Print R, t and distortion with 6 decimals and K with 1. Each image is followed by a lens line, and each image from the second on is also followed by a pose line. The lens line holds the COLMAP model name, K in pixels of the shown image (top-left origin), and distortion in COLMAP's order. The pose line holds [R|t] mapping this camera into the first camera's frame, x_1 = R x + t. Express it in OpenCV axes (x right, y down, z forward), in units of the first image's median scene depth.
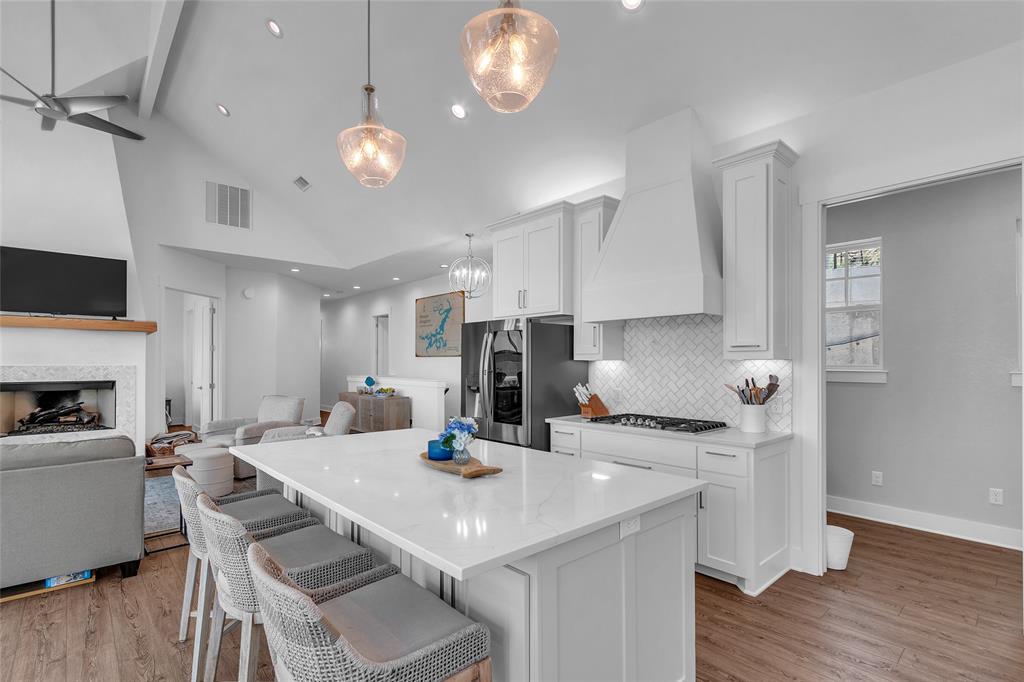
lens RADIAL K [[483.8, 0, 509.9], [0, 483.8, 359.6], [0, 0, 1]] dist [0.003322, 0.000719]
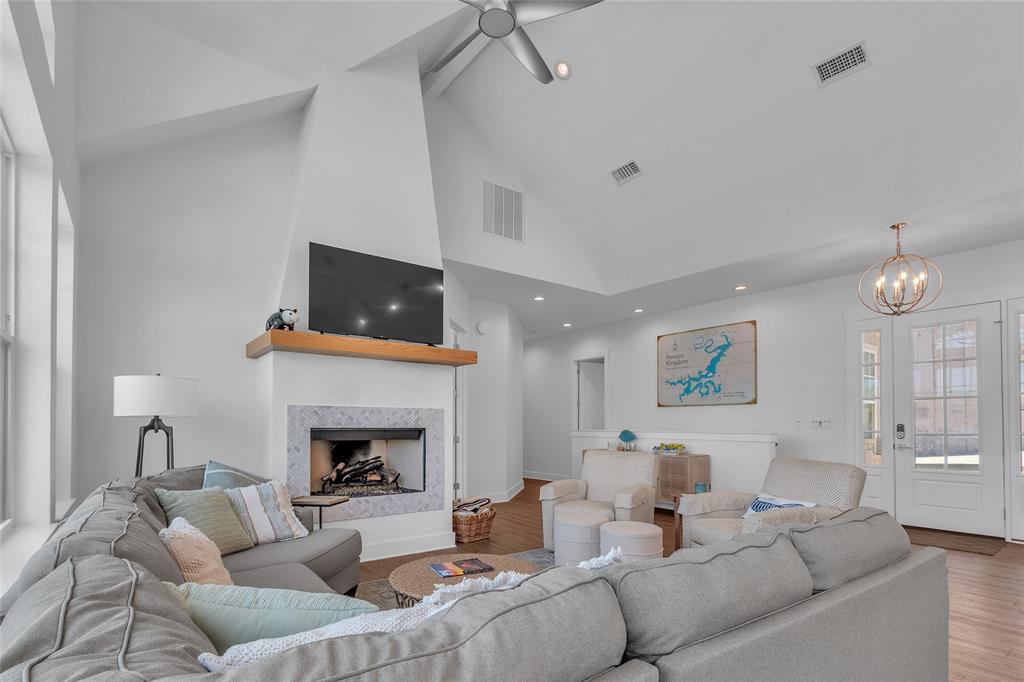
lens RADIAL K [[511.0, 0, 514.8], [0, 511.0, 415.1], [0, 0, 1]] dist [-0.002938, -0.000168]
pose [[0.996526, -0.001072, -0.083279, -0.413911], [-0.000129, 0.999896, -0.014415, 0.023591], [0.083286, 0.014375, 0.996422, 0.142587]]
